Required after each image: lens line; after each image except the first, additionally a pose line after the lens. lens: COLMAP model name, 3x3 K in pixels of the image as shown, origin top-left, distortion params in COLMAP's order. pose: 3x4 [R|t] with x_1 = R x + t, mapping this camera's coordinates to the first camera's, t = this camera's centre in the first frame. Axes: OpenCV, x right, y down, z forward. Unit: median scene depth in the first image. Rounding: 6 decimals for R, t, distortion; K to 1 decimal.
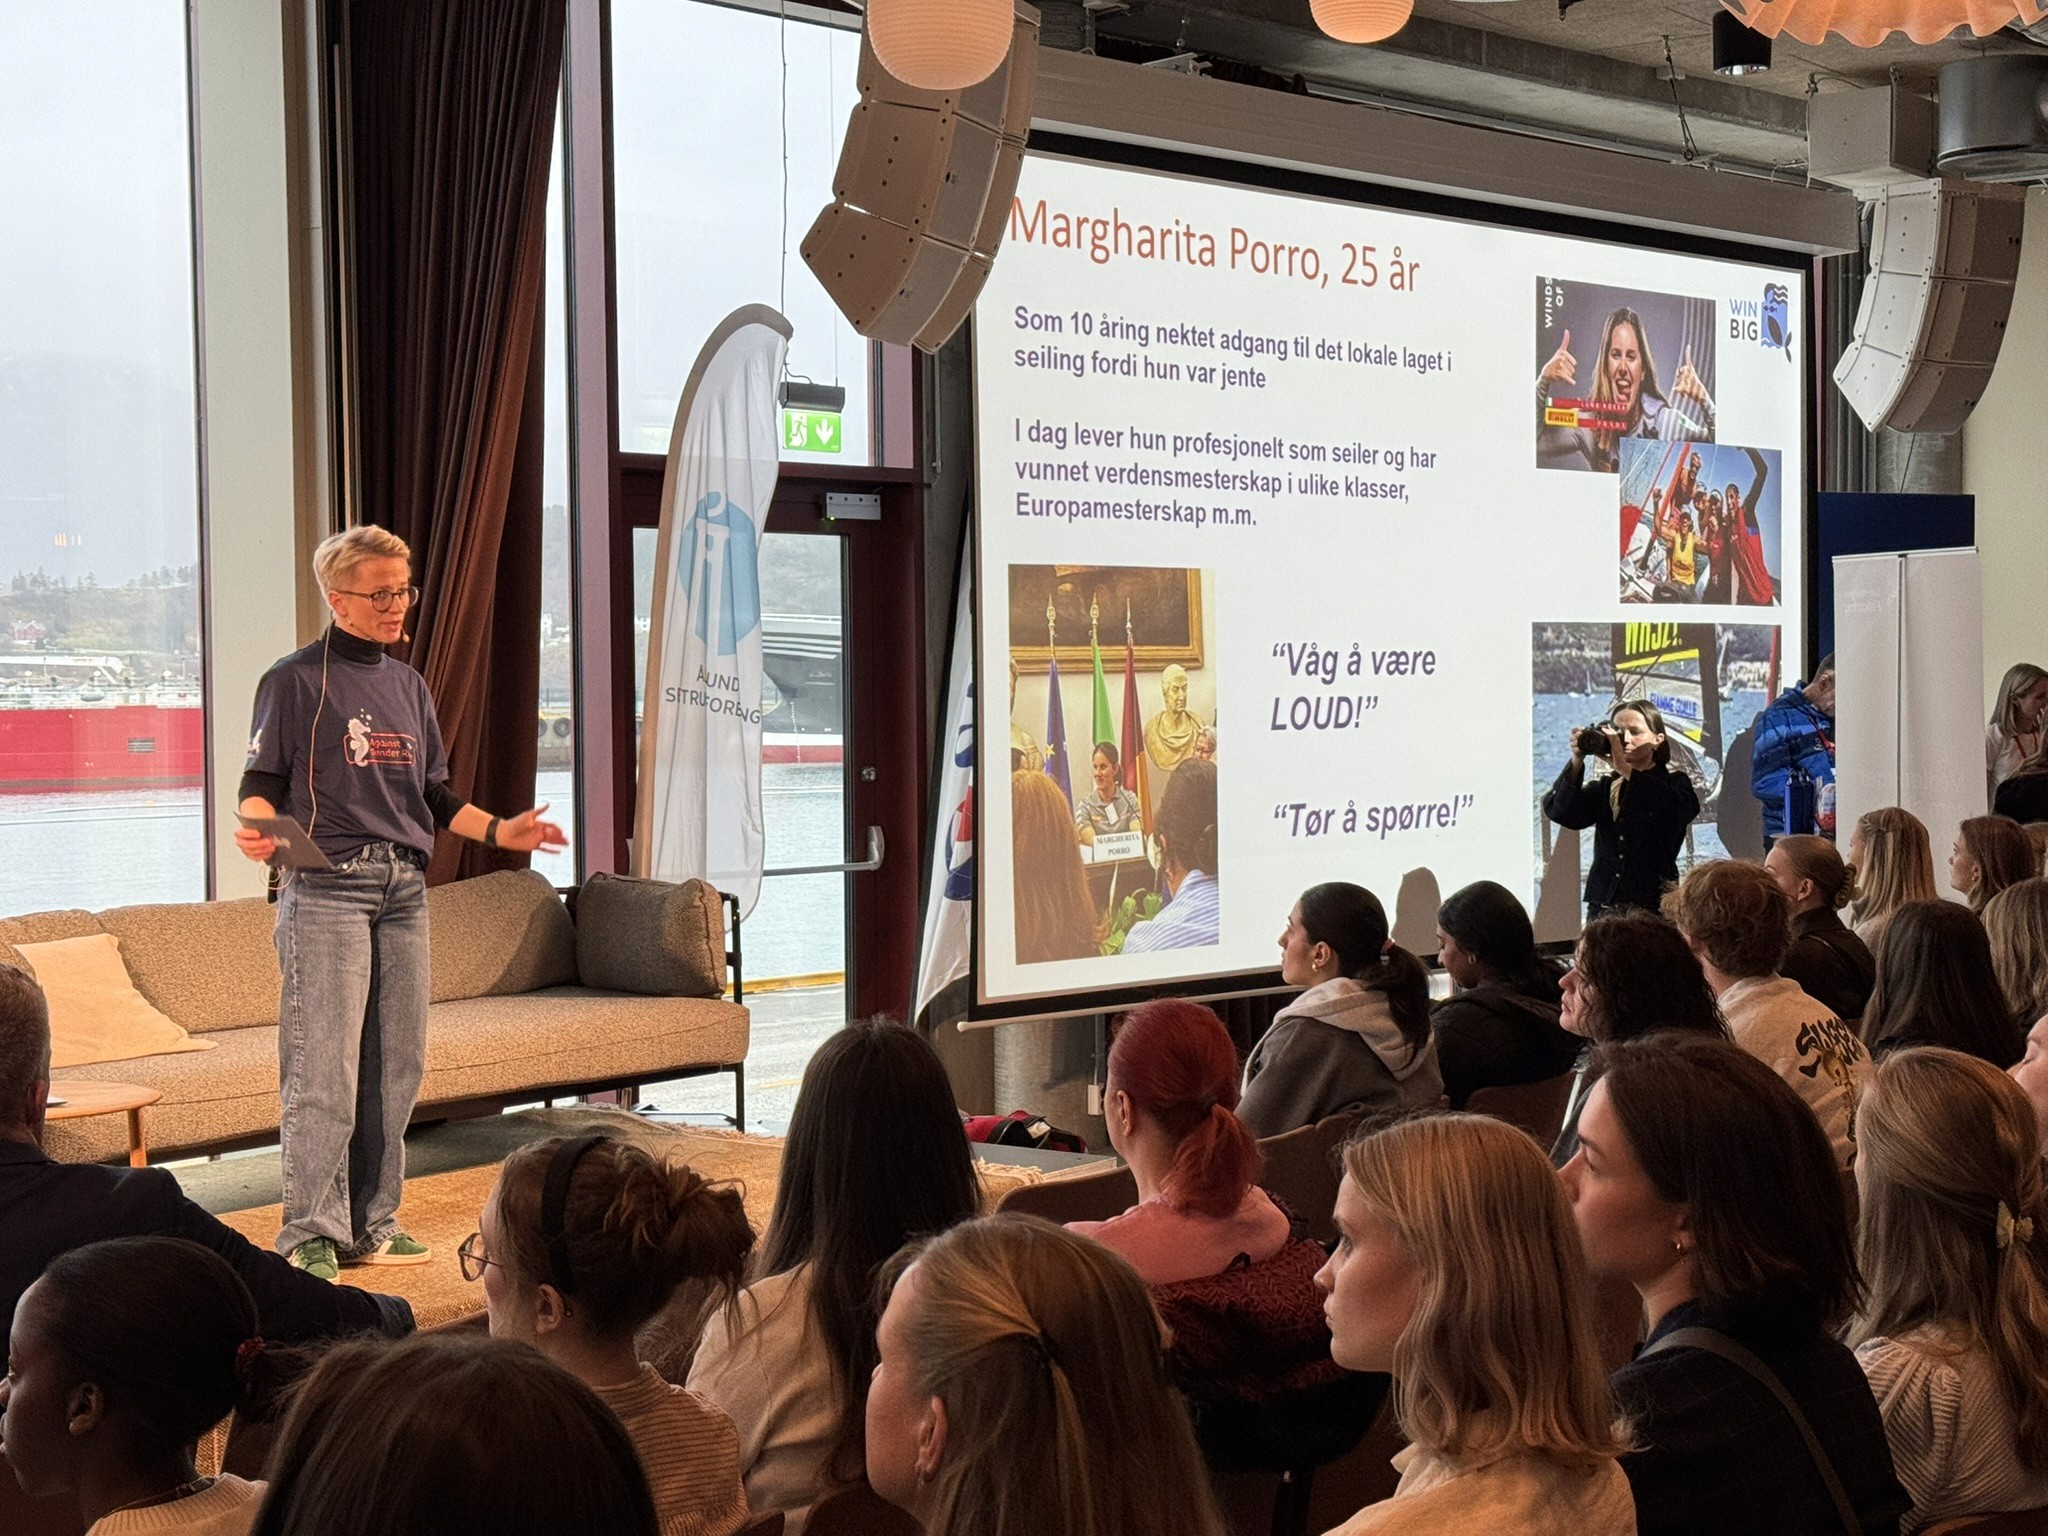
lens RADIAL K [[3024.3, 0, 1024.0], [0, 3024.3, 768.0], [0, 0, 1]] dist [0.050284, -0.003931]
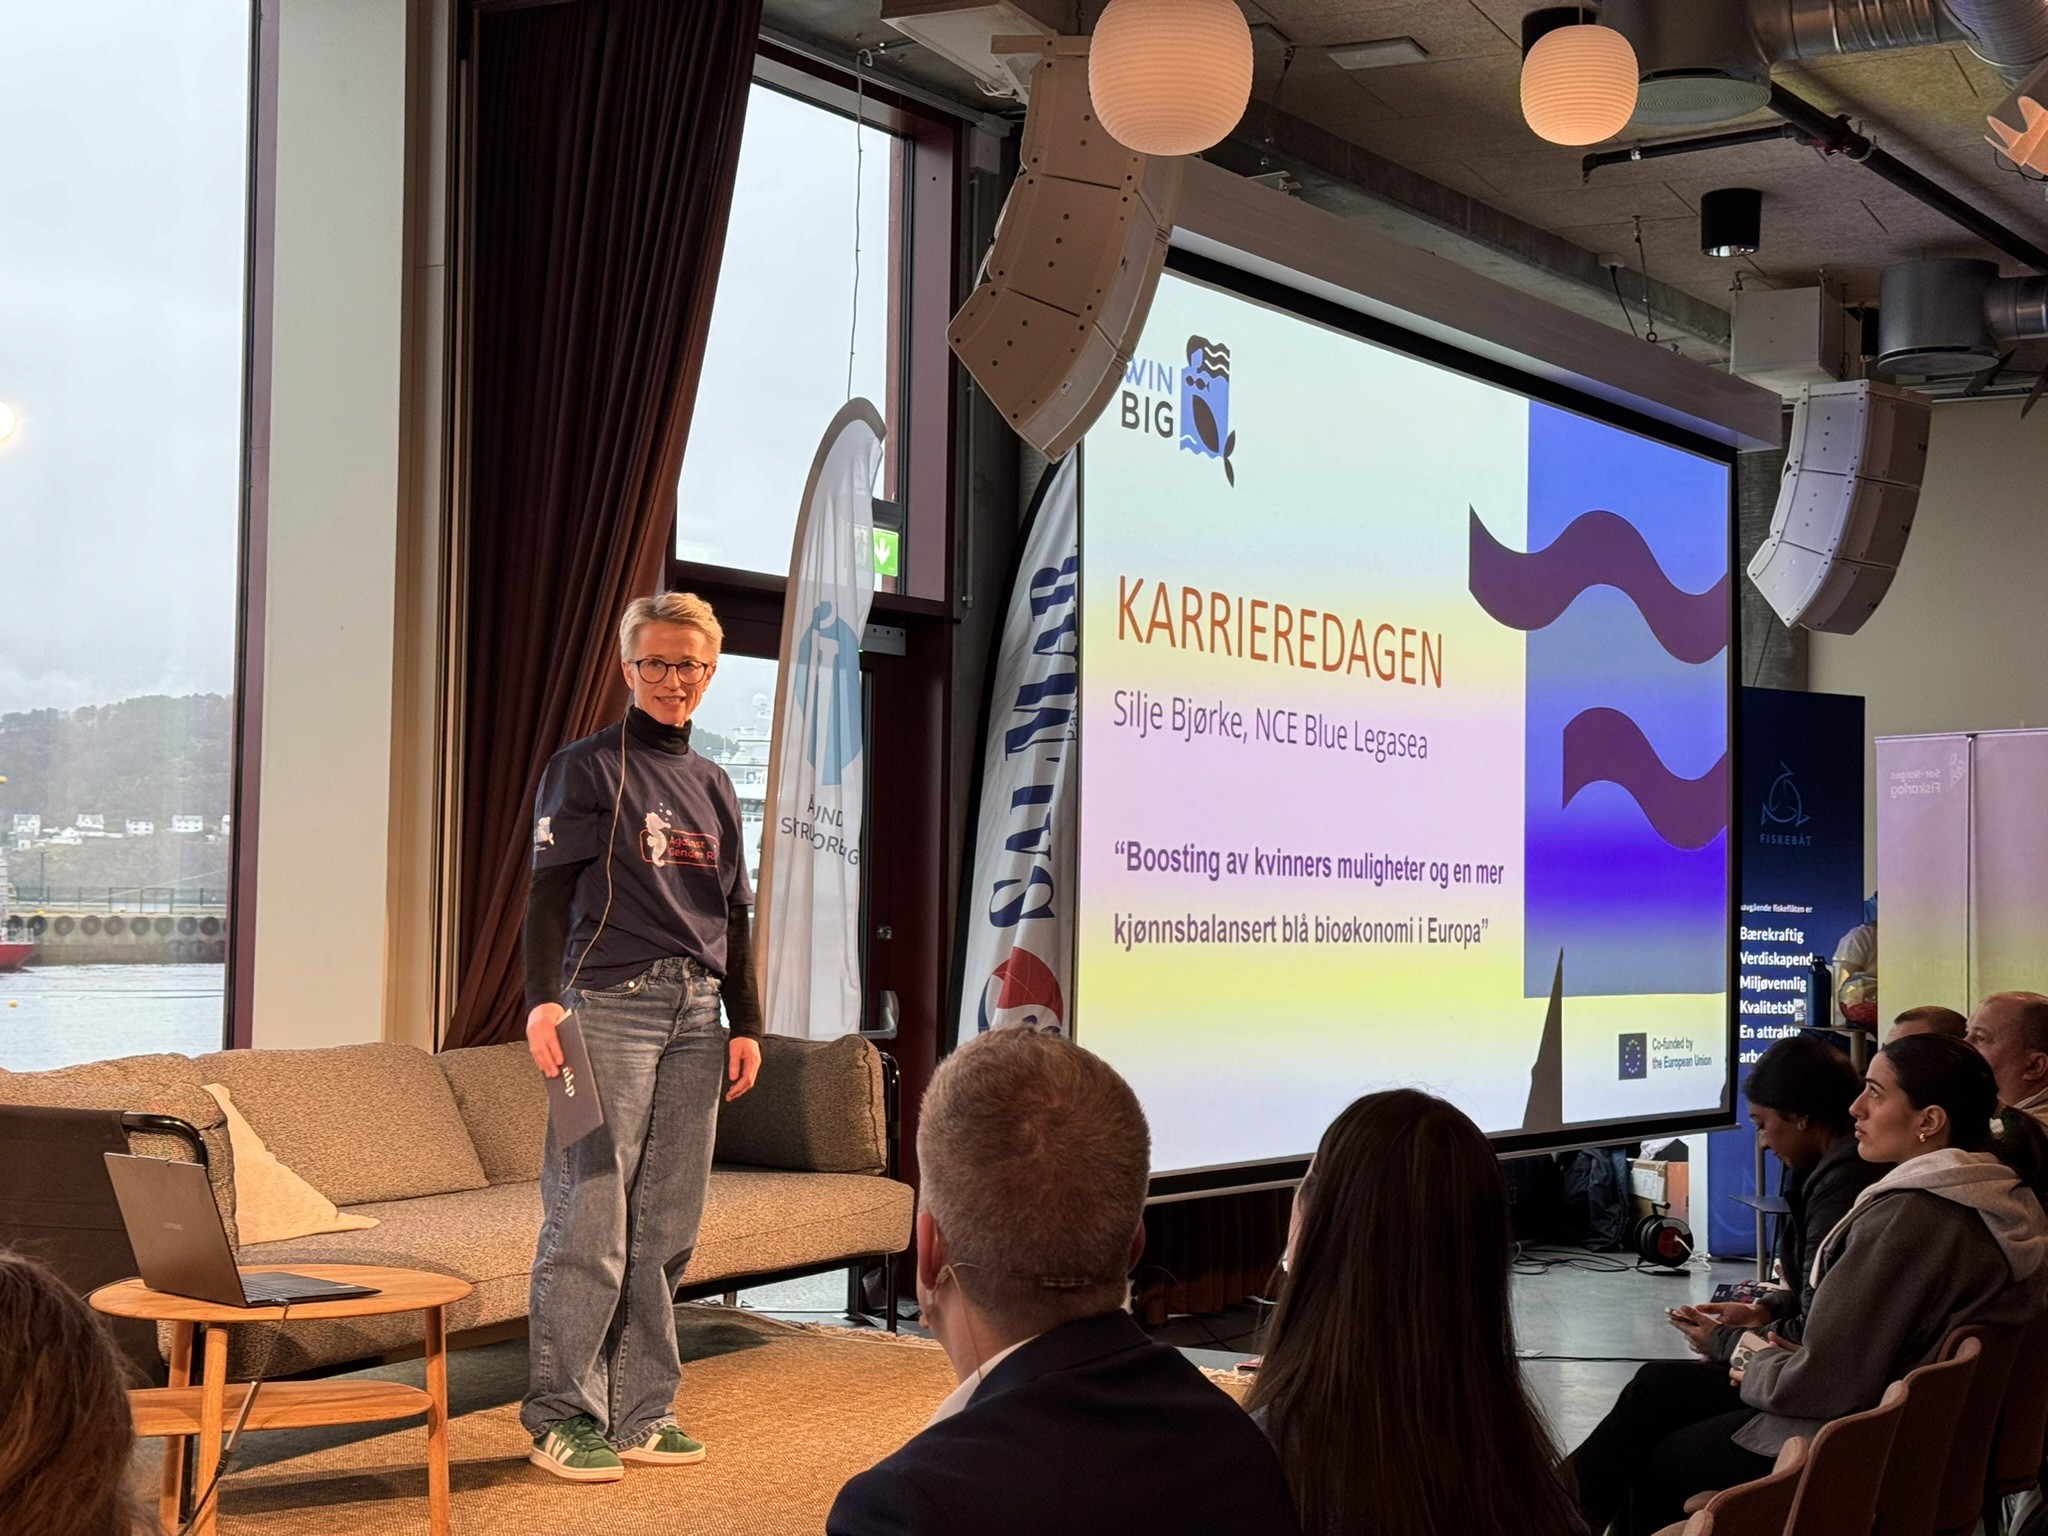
lens RADIAL K [[2854.9, 0, 1024.0], [0, 2854.9, 768.0], [0, 0, 1]] dist [0.019690, 0.041392]
pose [[0.985021, 0.036435, 0.168541, -0.156623], [-0.023726, 0.996763, -0.076813, 0.017436], [-0.170794, 0.071664, 0.982697, 0.146505]]
